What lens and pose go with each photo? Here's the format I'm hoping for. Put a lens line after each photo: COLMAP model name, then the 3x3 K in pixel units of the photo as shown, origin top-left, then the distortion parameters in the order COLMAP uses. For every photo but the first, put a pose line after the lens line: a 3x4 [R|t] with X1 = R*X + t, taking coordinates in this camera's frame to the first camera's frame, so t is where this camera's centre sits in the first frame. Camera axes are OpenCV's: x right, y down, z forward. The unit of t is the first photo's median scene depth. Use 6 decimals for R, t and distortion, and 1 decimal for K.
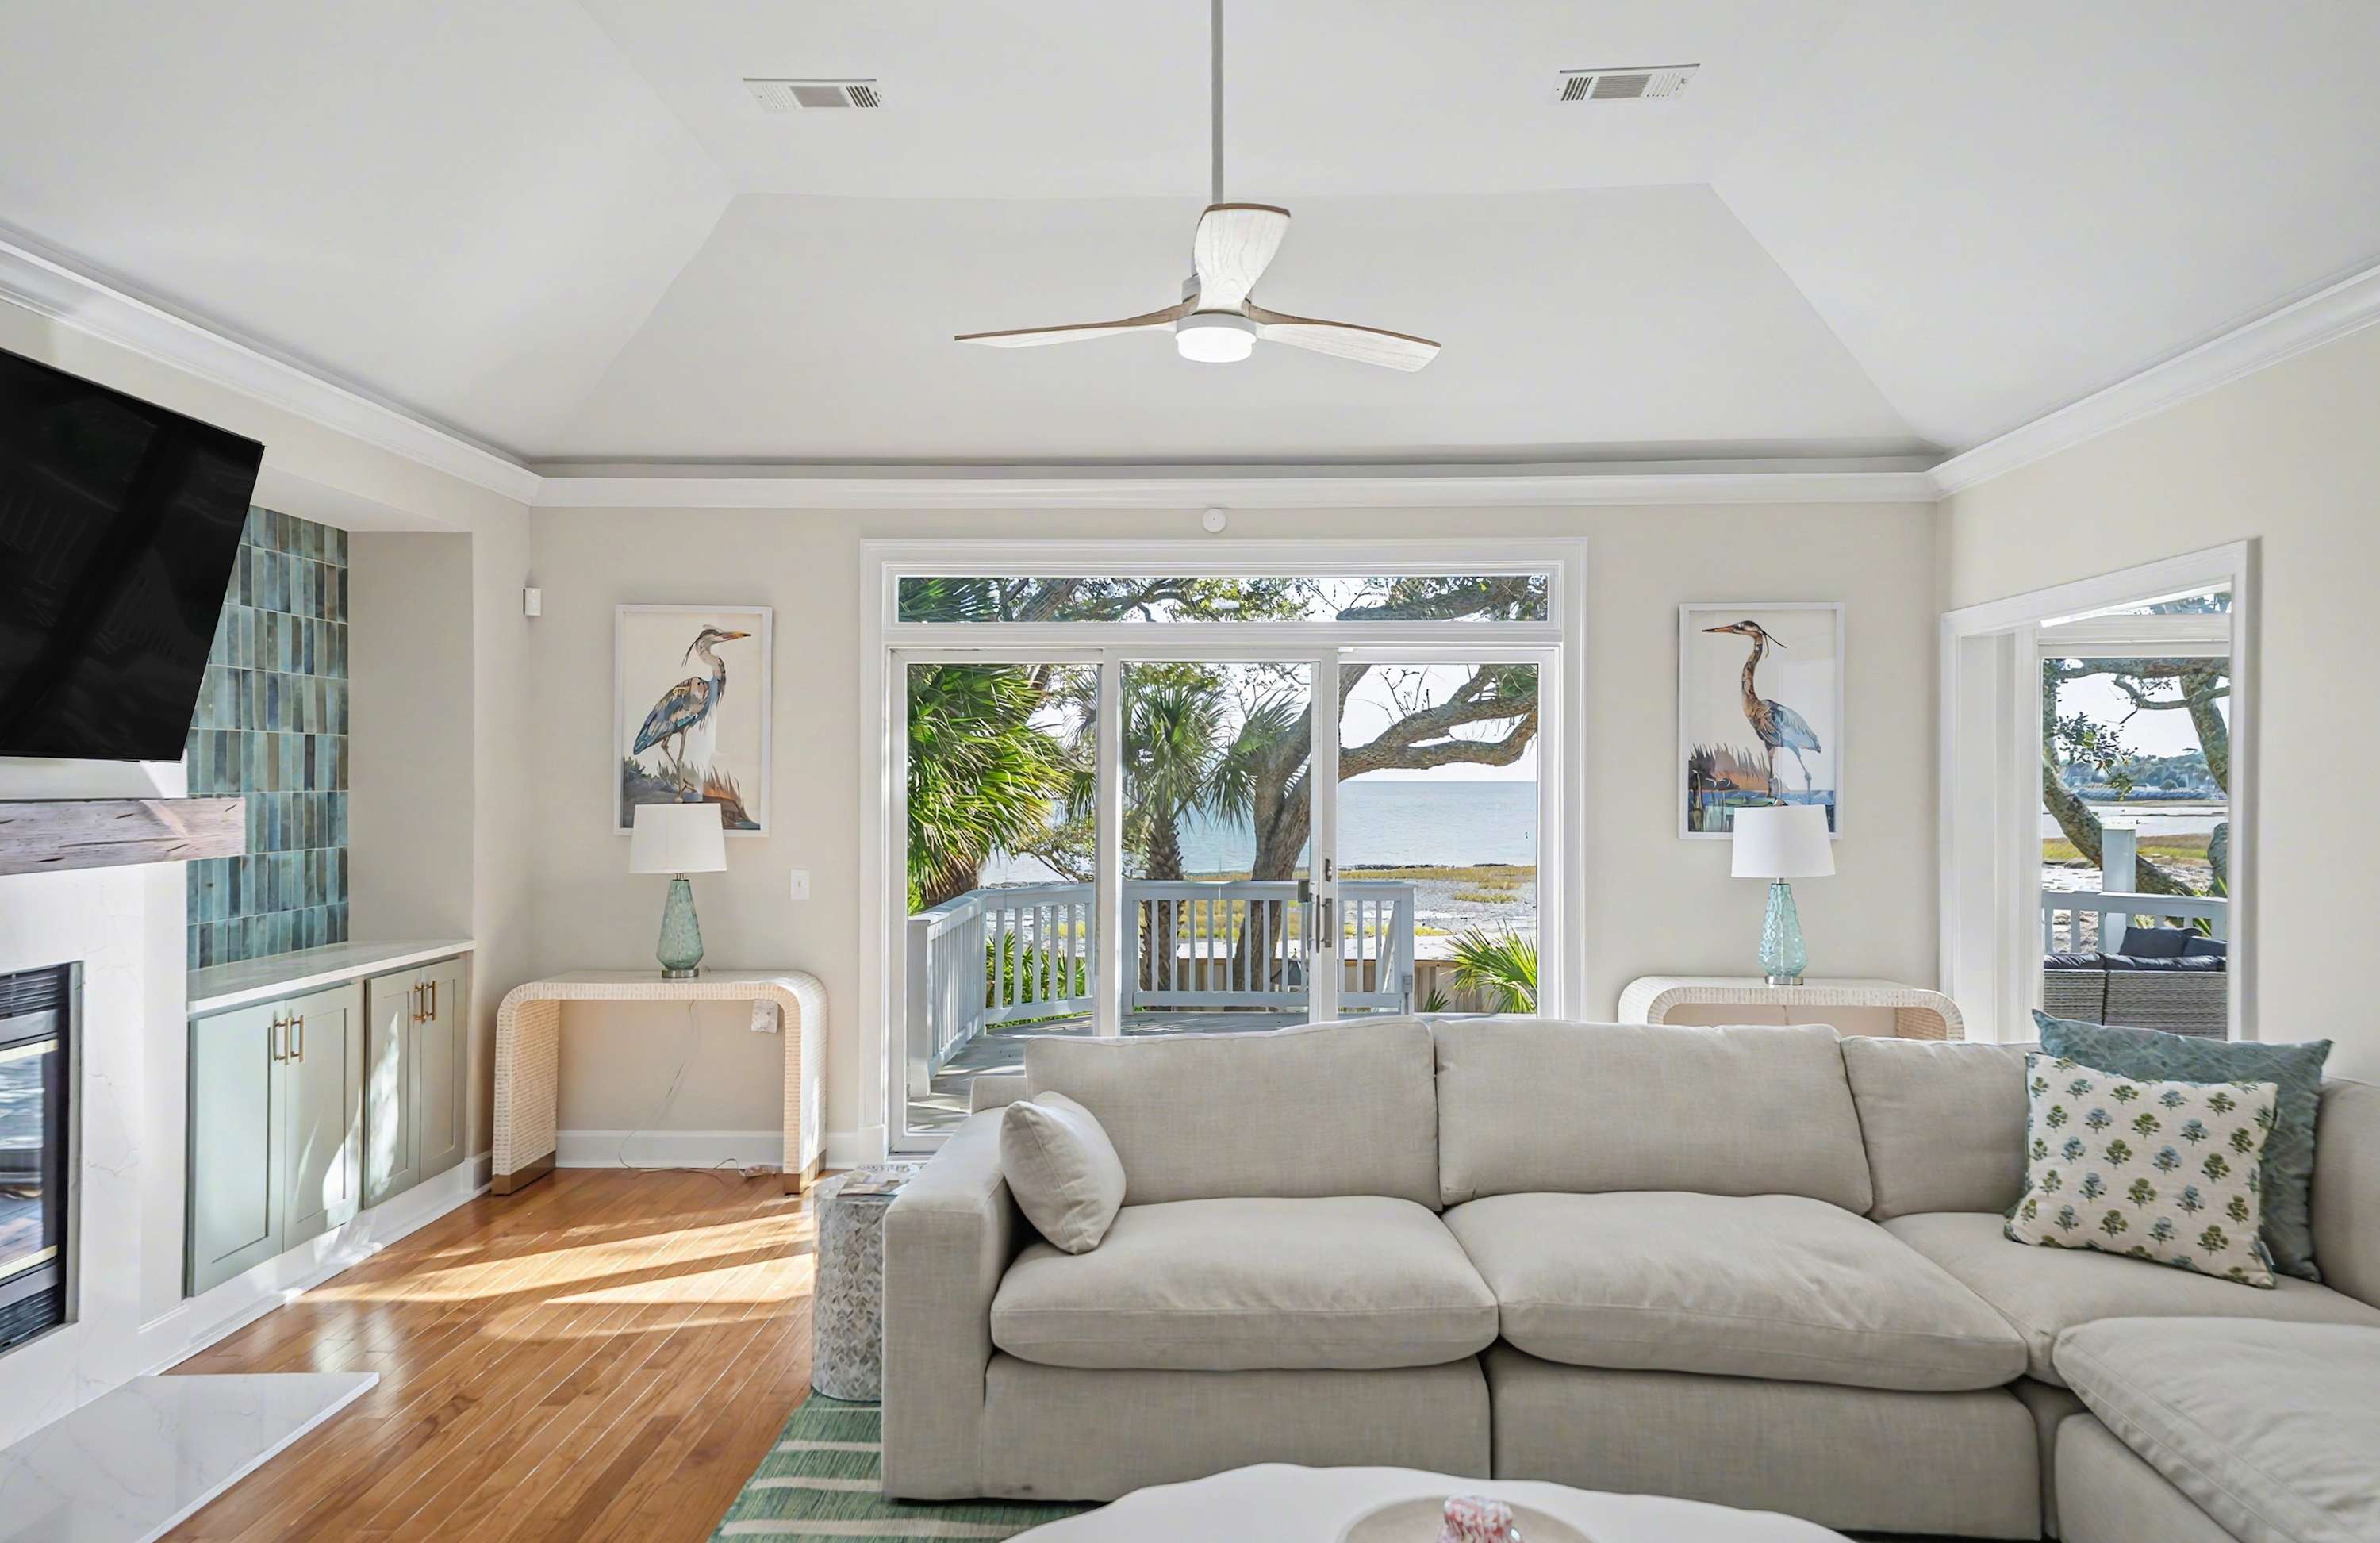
lens RADIAL K [[1543.1, 0, 1189.2], [0, 1543.1, 795.4], [0, 0, 1]] dist [0.076719, 0.002586]
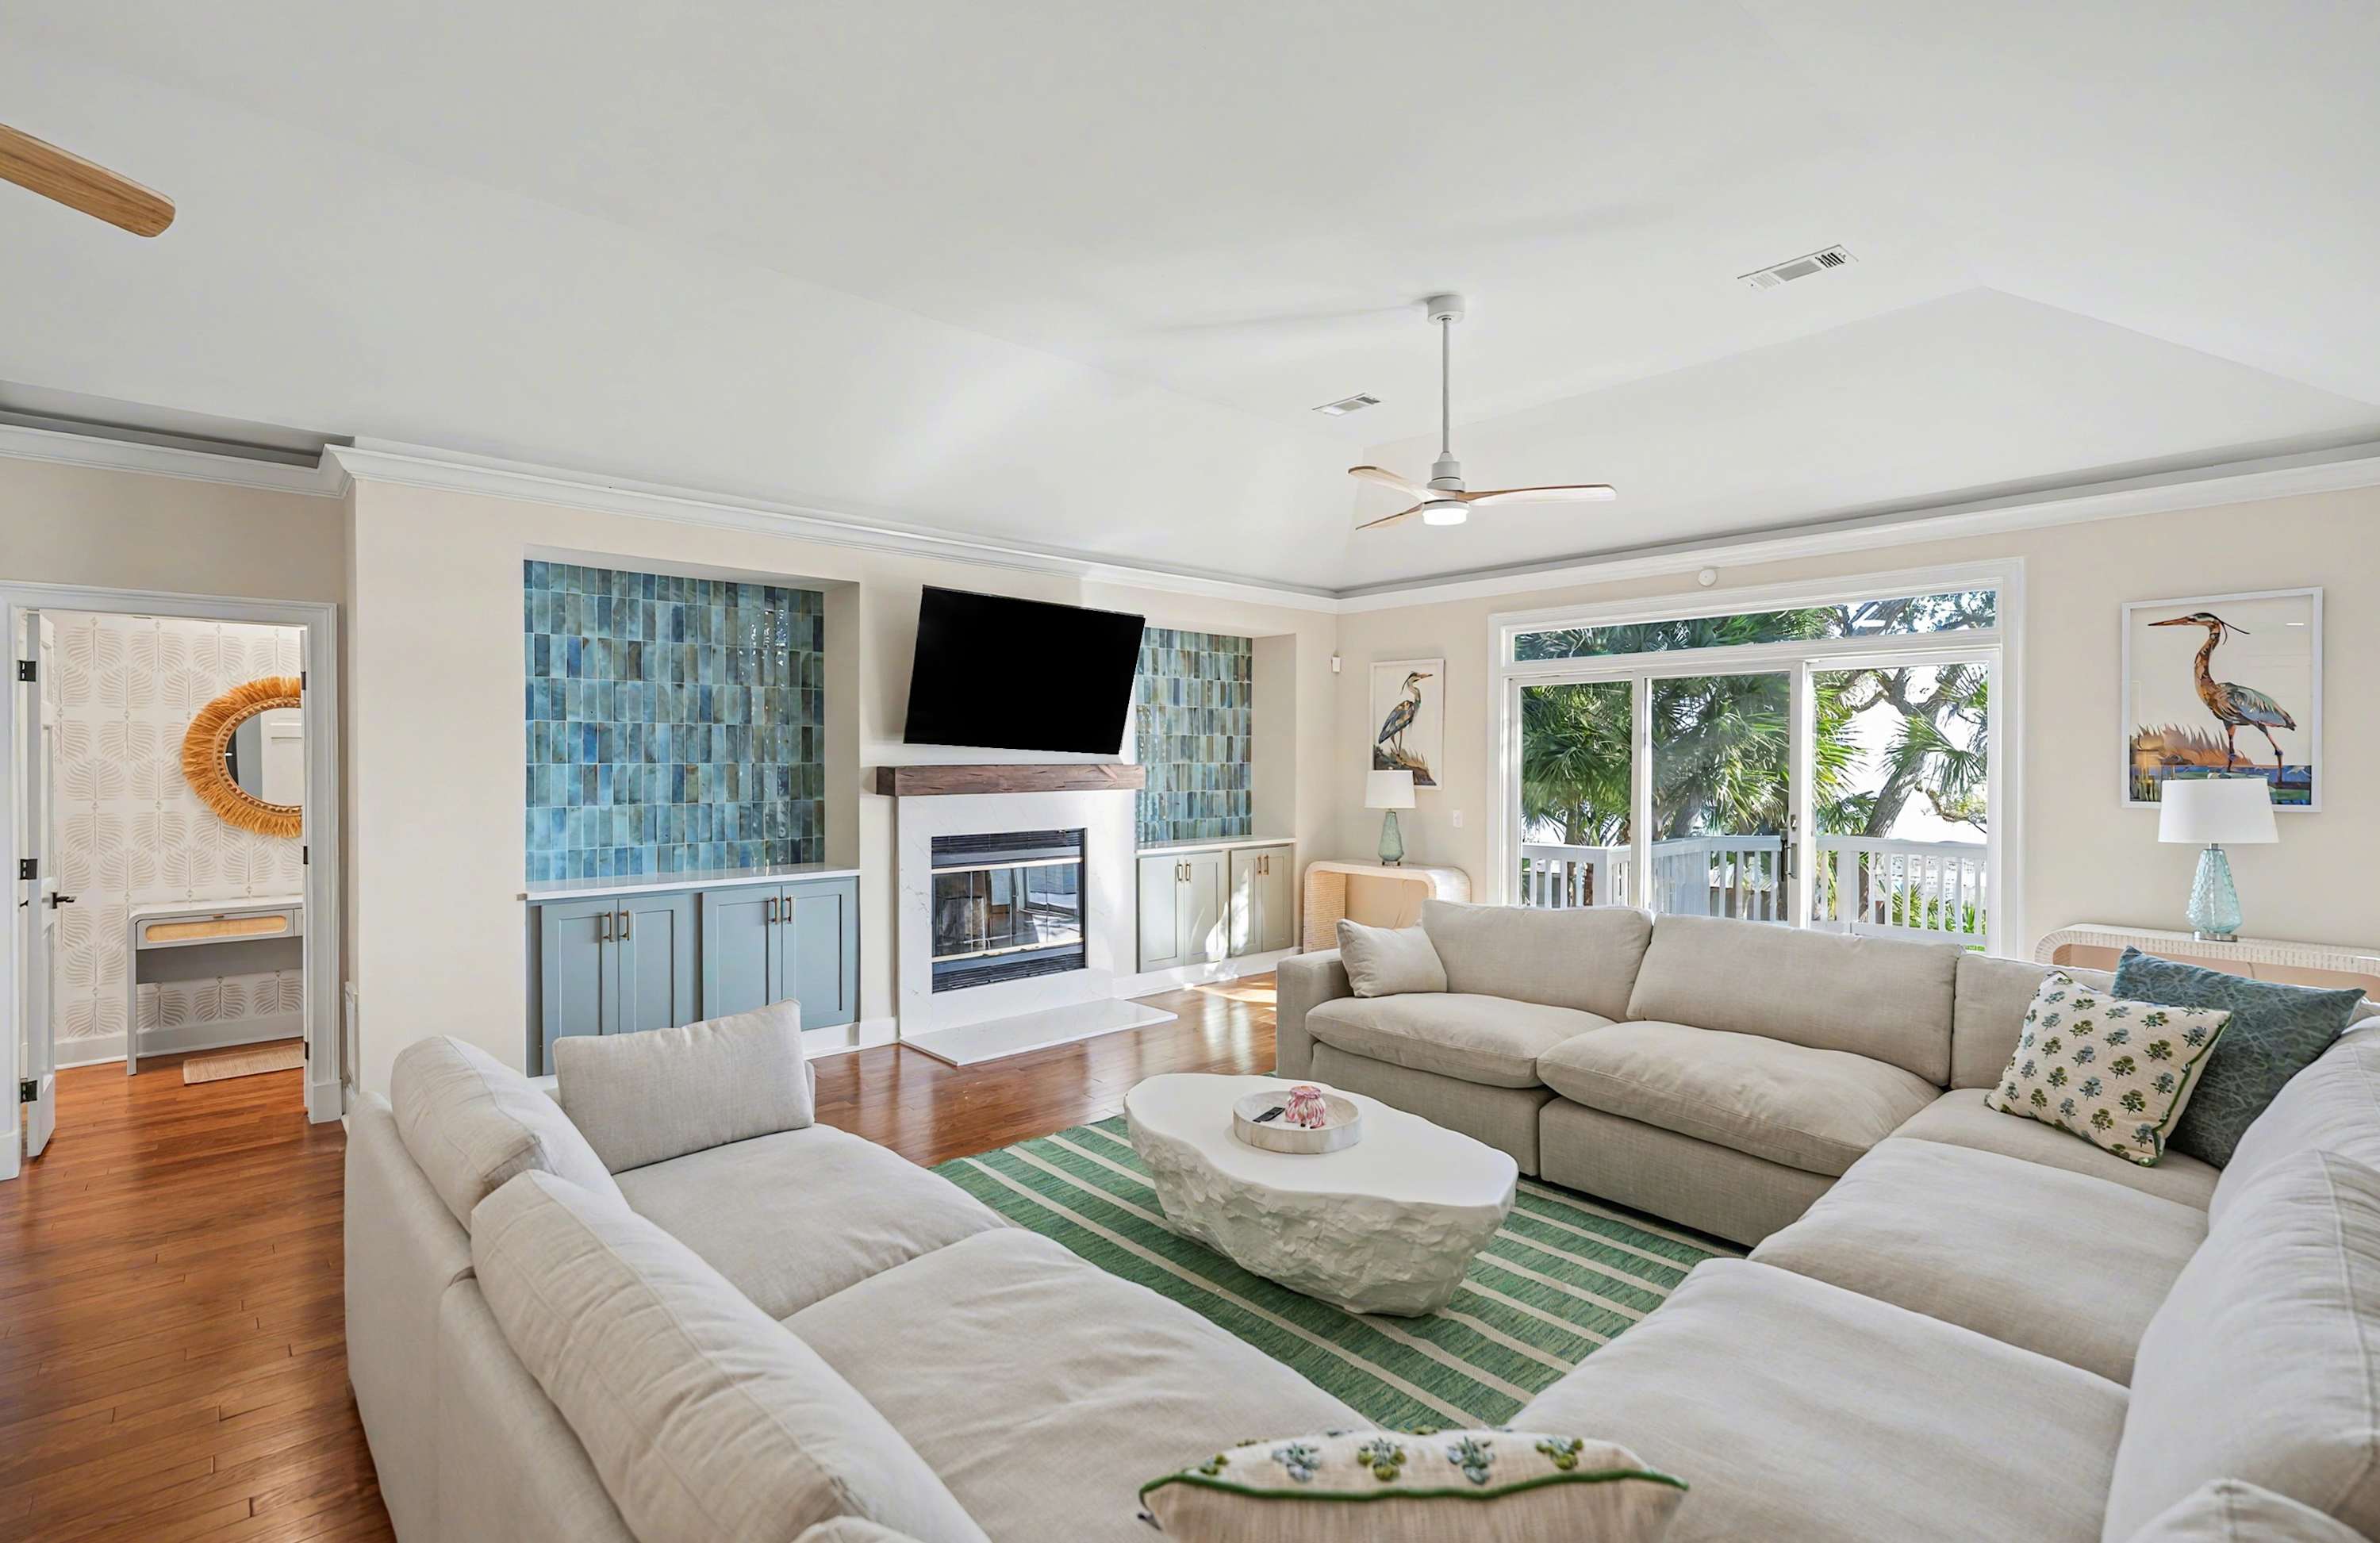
lens RADIAL K [[1086.4, 0, 1190.0], [0, 1086.4, 771.5], [0, 0, 1]] dist [0.001661, 0.000433]
pose [[0.699409, 0.007712, -0.714680, 0.468614], [-0.007455, 0.999966, 0.003495, 0.004585], [0.714683, 0.002883, 0.699443, -0.065918]]
